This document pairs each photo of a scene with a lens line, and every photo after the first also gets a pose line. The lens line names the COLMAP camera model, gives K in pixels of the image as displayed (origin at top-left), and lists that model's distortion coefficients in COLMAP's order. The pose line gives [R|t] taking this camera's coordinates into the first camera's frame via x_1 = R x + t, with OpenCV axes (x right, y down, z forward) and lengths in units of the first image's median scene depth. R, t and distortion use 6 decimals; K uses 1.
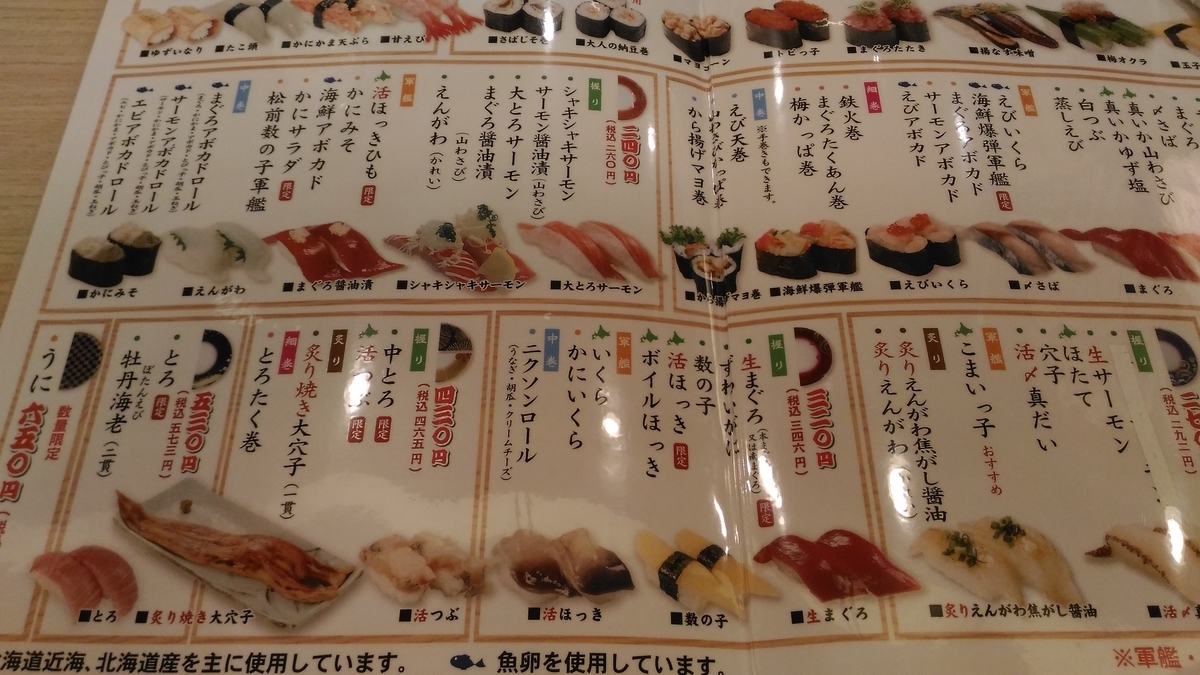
lens RADIAL K [[899.4, 0, 600.0], [0, 899.4, 337.5], [0, 0, 1]] dist [0.044752, -0.190605]
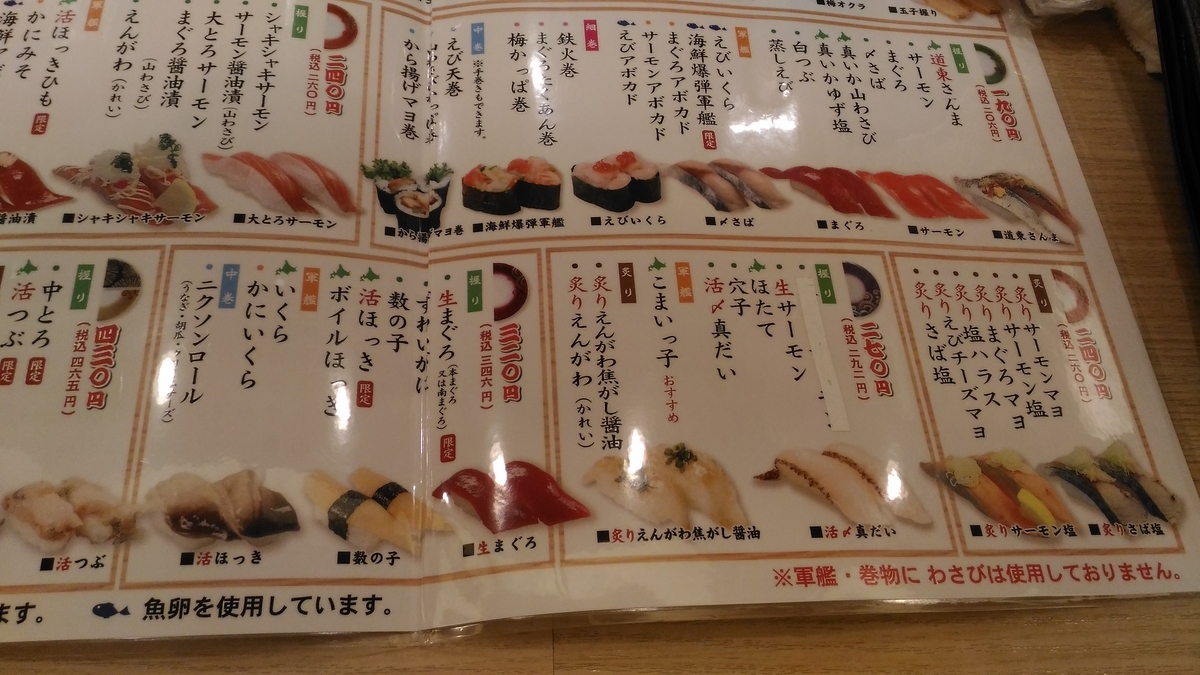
lens RADIAL K [[899.4, 0, 600.0], [0, 899.4, 337.5], [0, 0, 1]] dist [0.044752, -0.190605]
pose [[0.988453, -0.013430, 0.150931, 0.173609], [0.008723, 0.999456, 0.031808, 0.038273], [-0.151276, -0.030125, 0.988032, 0.007940]]
